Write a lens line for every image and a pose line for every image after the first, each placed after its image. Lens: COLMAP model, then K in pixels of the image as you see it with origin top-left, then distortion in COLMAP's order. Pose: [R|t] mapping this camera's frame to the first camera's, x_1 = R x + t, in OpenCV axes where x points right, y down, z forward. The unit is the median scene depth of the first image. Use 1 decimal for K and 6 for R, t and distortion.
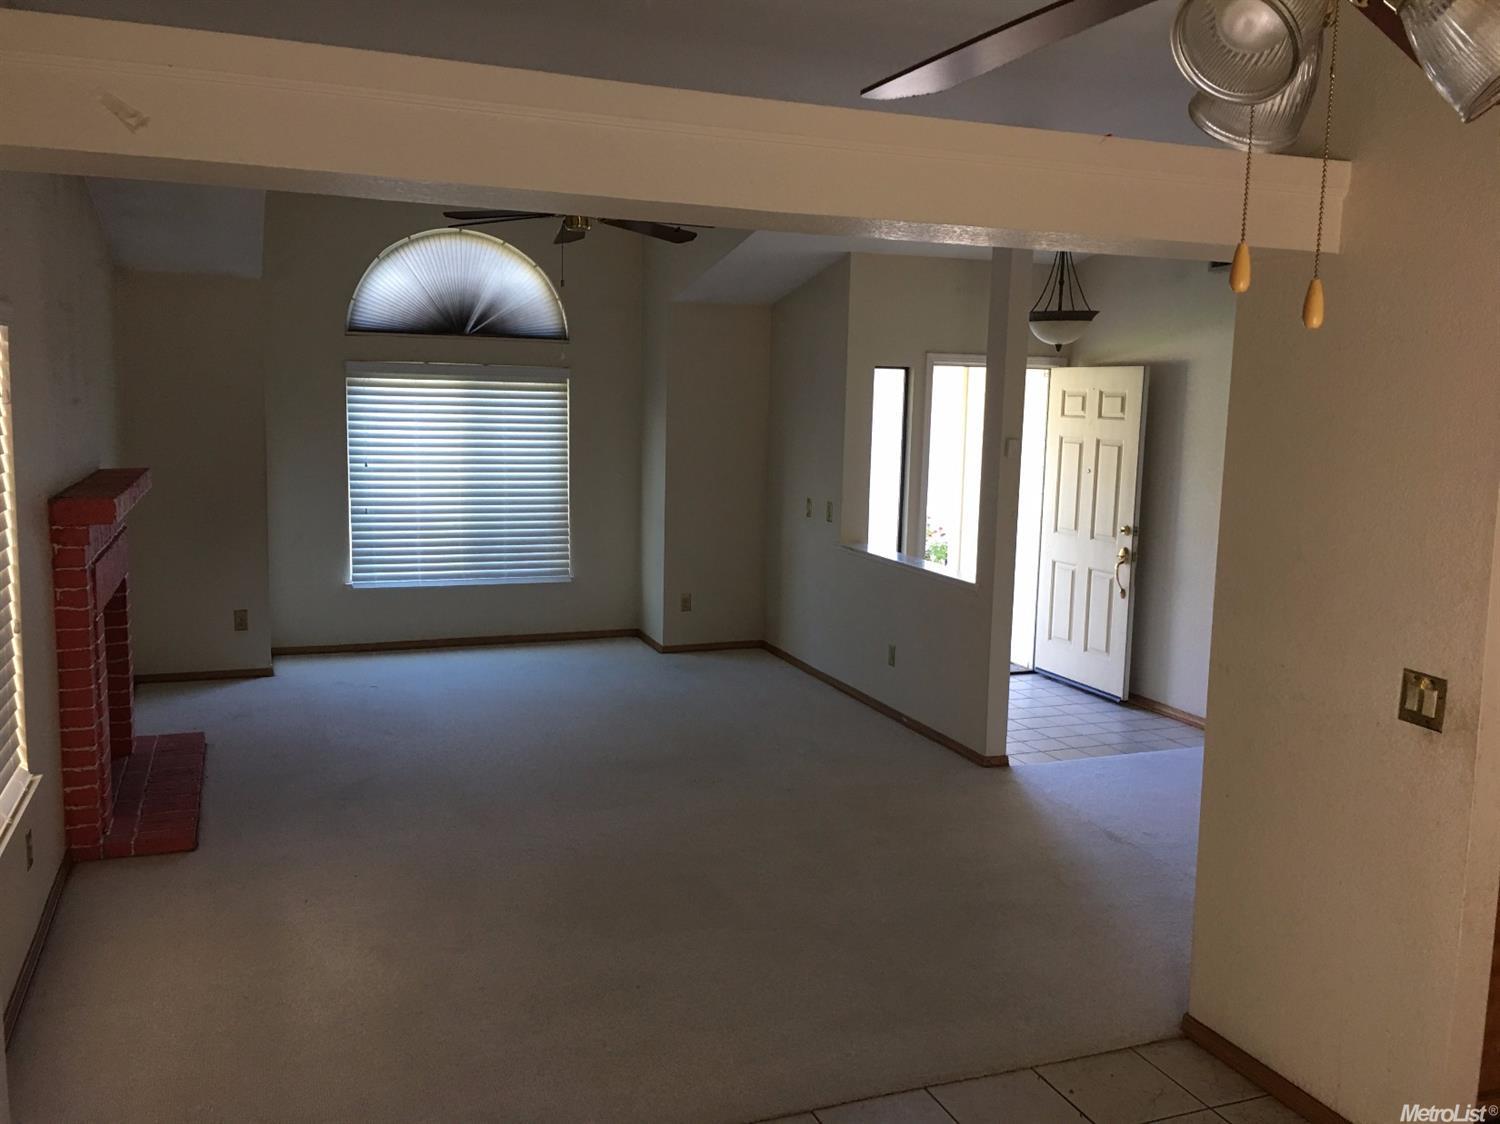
lens RADIAL K [[1271.4, 0, 747.9], [0, 1271.4, 559.1], [0, 0, 1]] dist [0.083102, -0.130119]
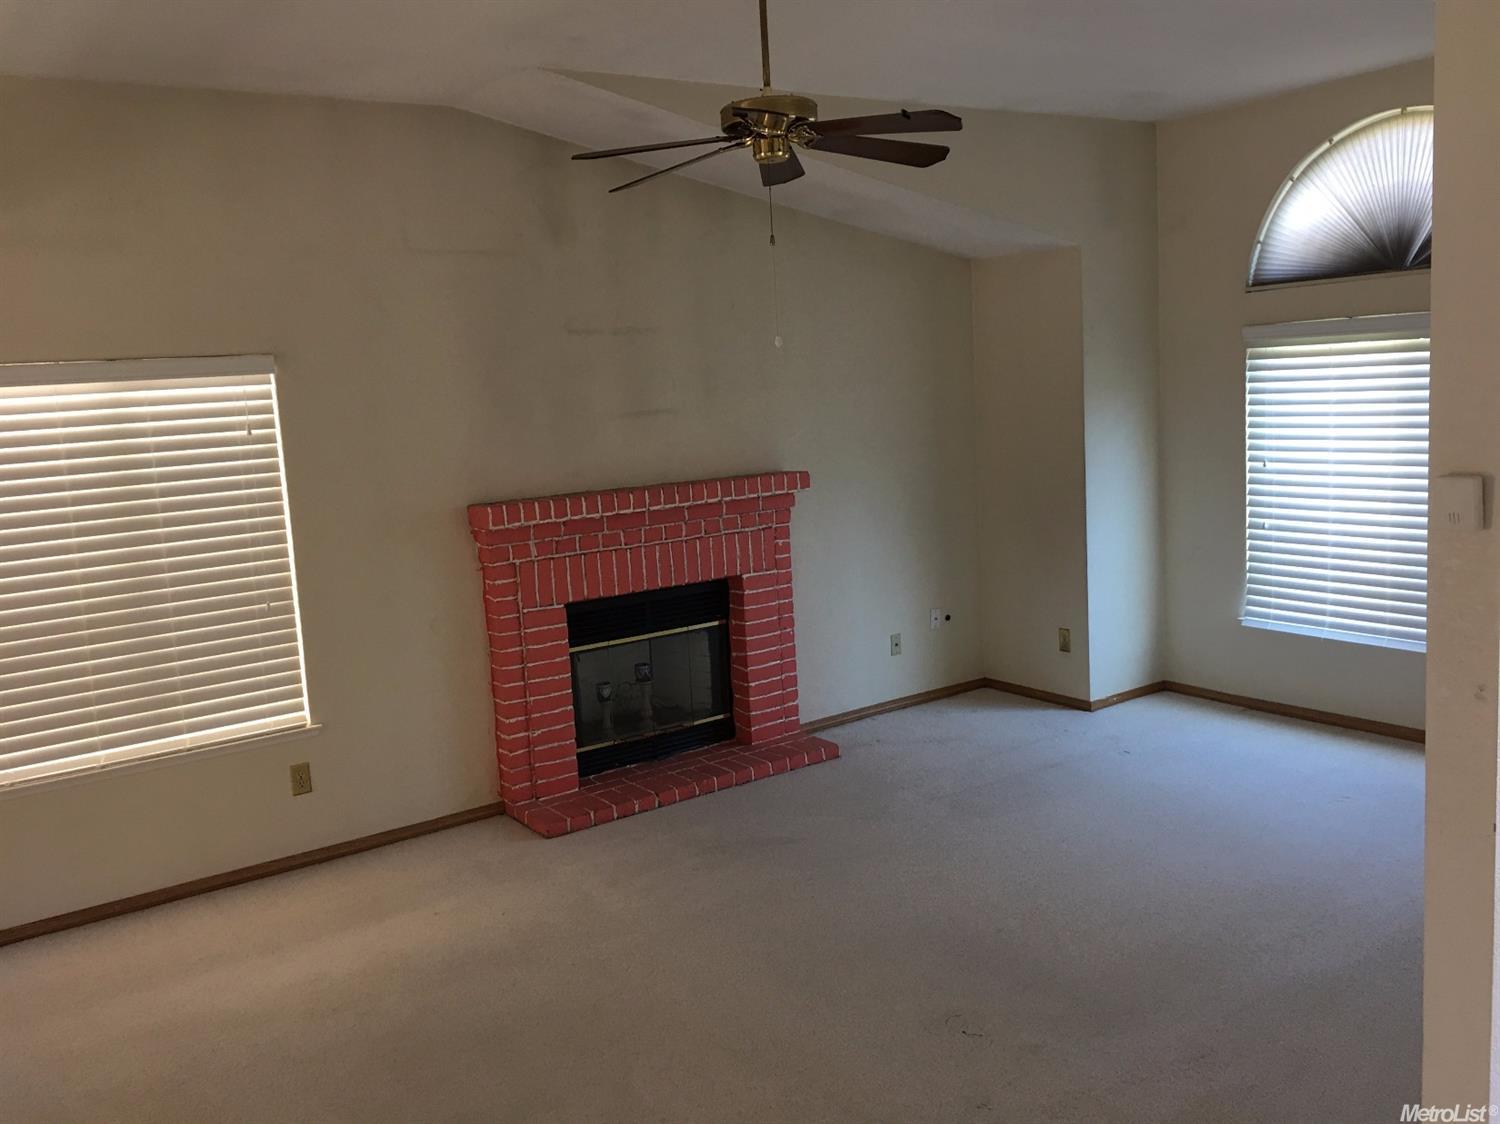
lens RADIAL K [[1271.4, 0, 747.9], [0, 1271.4, 559.1], [0, 0, 1]] dist [0.083102, -0.130119]
pose [[0.225643, 0.102012, -0.968854, 0.367453], [-0.065112, 0.993858, 0.089480, -0.066462], [0.972032, 0.042894, 0.230900, 0.538803]]
